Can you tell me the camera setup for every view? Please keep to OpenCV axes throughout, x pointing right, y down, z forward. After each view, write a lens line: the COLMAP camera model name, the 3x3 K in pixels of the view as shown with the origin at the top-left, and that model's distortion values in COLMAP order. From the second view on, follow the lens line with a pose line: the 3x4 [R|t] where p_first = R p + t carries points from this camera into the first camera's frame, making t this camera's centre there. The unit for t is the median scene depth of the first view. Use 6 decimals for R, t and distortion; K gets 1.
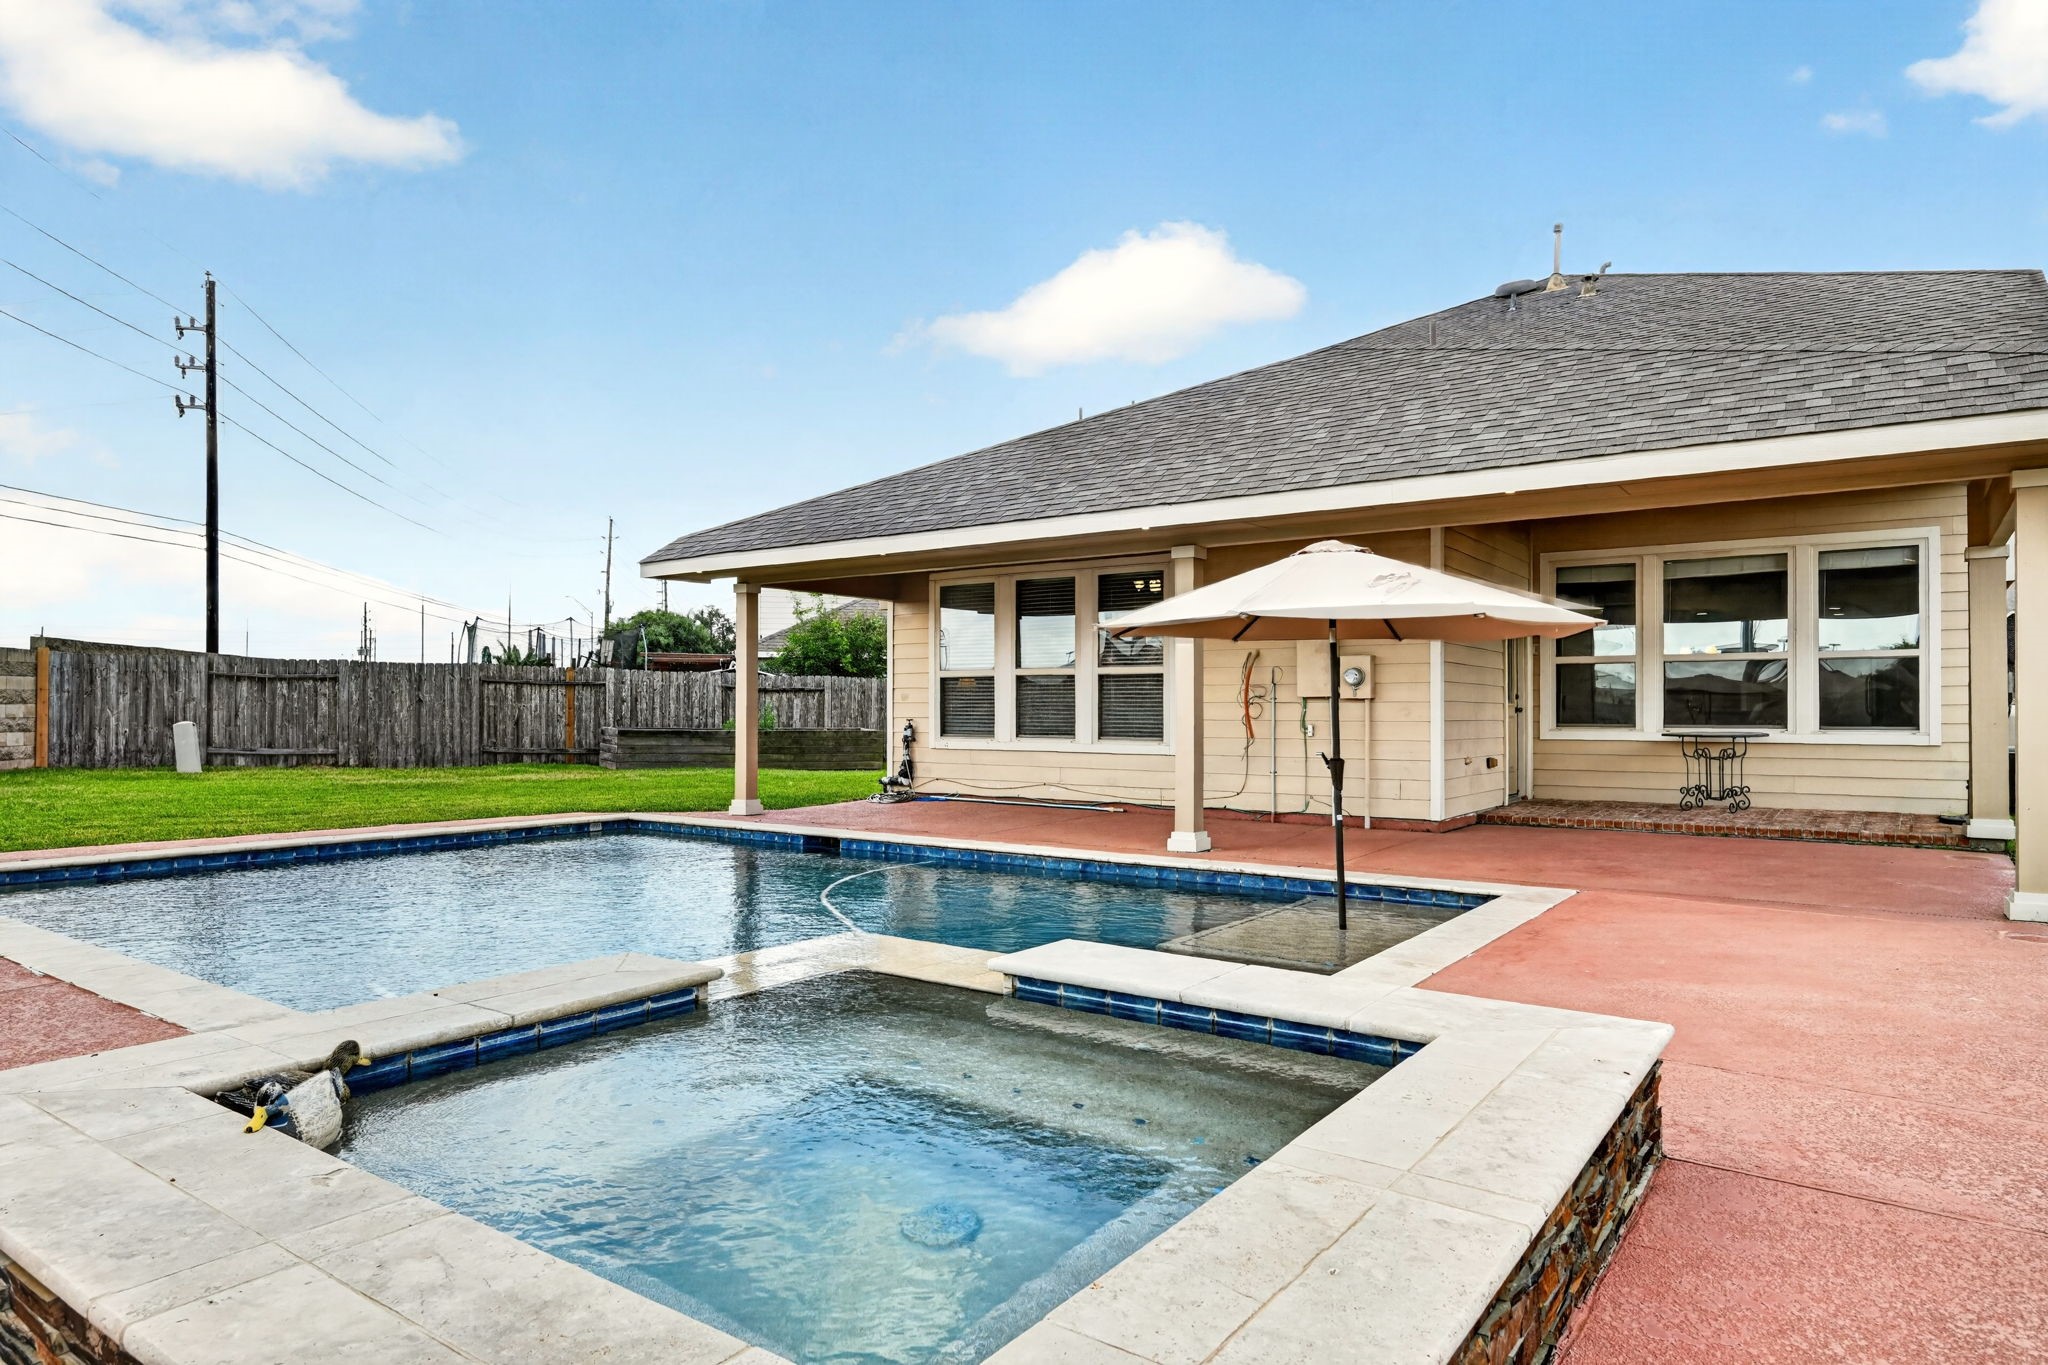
lens RADIAL K [[1216.3, 0, 1023.7], [0, 1216.3, 700.9], [0, 0, 1]] dist [-0.006437, 0.000979]
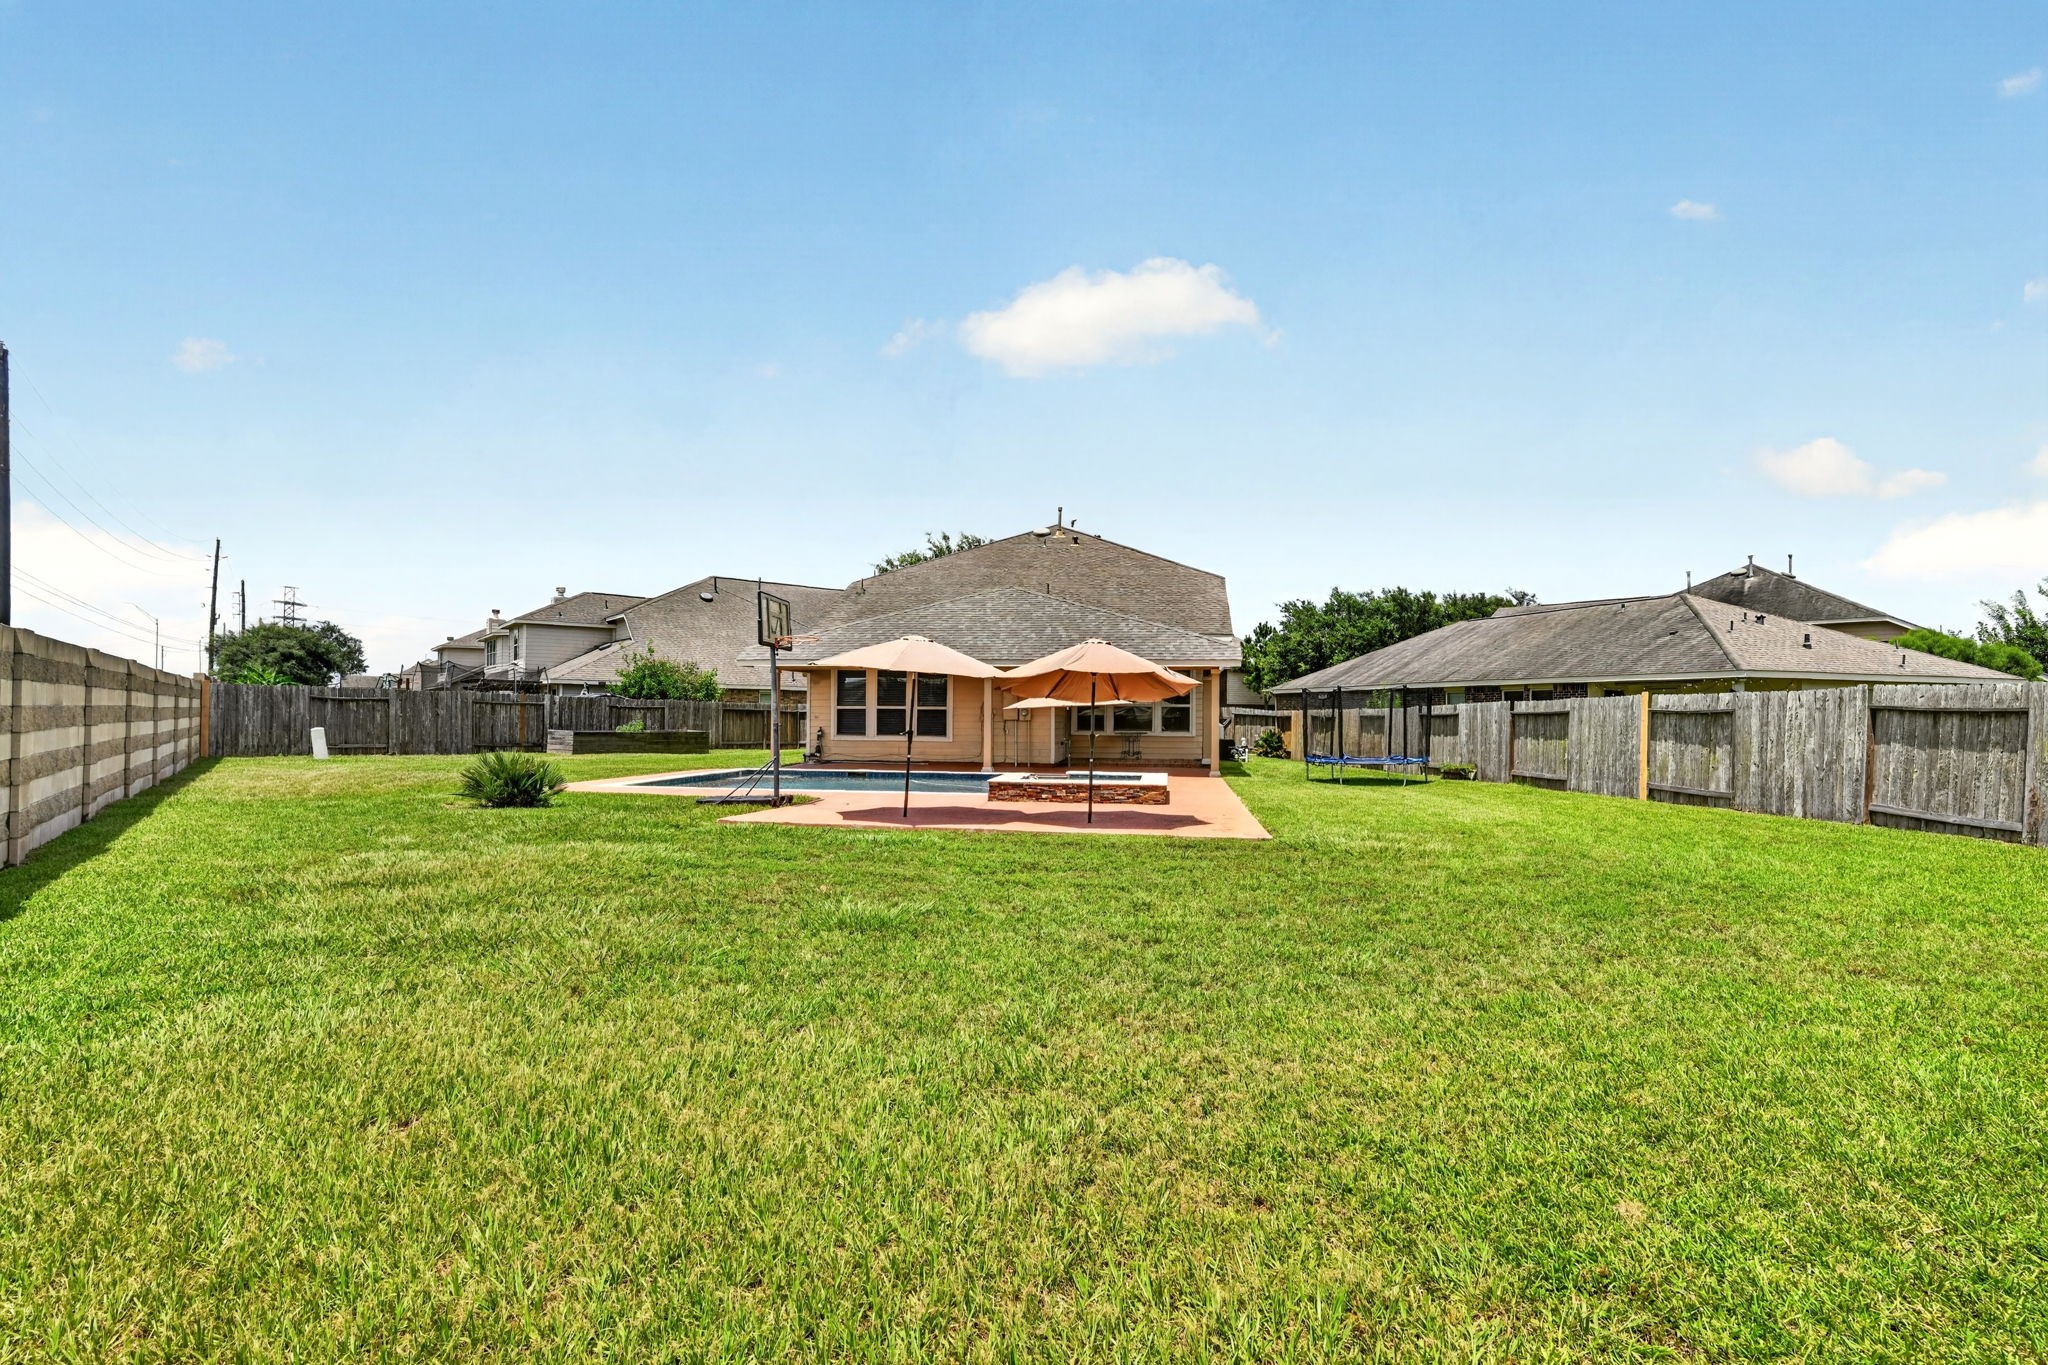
lens RADIAL K [[943.7, 0, 1029.2], [0, 943.7, 693.0], [0, 0, 1]] dist [-0.000805, 0.000445]
pose [[0.892297, 0.016583, 0.451145, -0.546741], [-0.009631, 0.999797, -0.017700, -0.021321], [-0.451346, 0.011449, 0.892275, -0.739399]]
